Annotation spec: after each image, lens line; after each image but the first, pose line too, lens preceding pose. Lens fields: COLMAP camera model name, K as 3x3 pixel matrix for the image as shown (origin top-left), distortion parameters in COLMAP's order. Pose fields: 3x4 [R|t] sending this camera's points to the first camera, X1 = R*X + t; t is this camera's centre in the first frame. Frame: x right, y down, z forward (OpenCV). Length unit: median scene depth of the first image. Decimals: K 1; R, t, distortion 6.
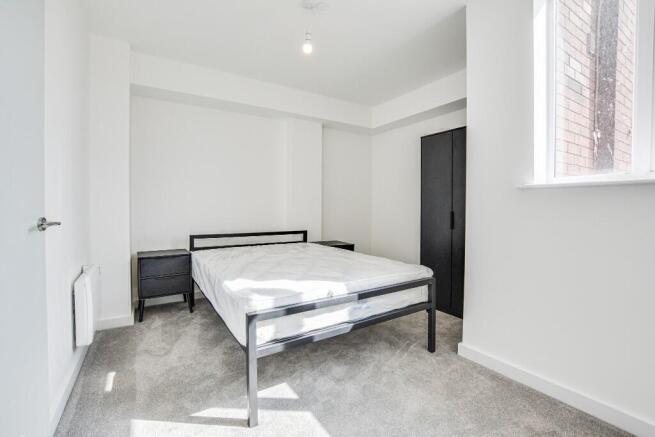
lens RADIAL K [[299.8, 0, 326.9], [0, 299.8, 212.4], [0, 0, 1]] dist [-0.000728, 0.000045]
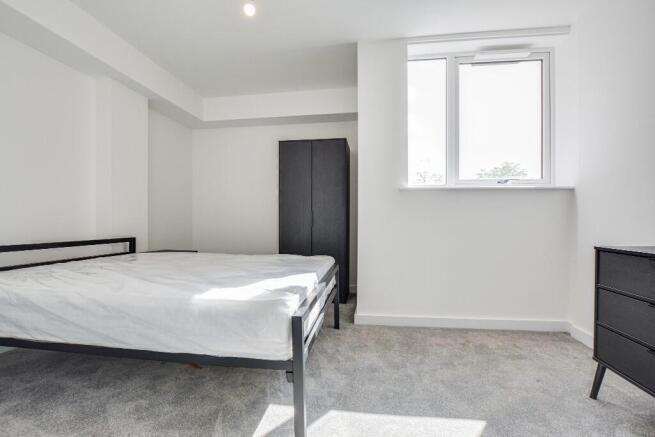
lens RADIAL K [[294.9, 0, 327.2], [0, 294.9, 225.3], [0, 0, 1]] dist [-0.000415, 0.000051]
pose [[0.659778, -0.015967, 0.751291, -0.519199], [0.017941, 0.999824, 0.005493, 0.060676], [-0.751246, 0.009855, 0.659949, 0.275083]]
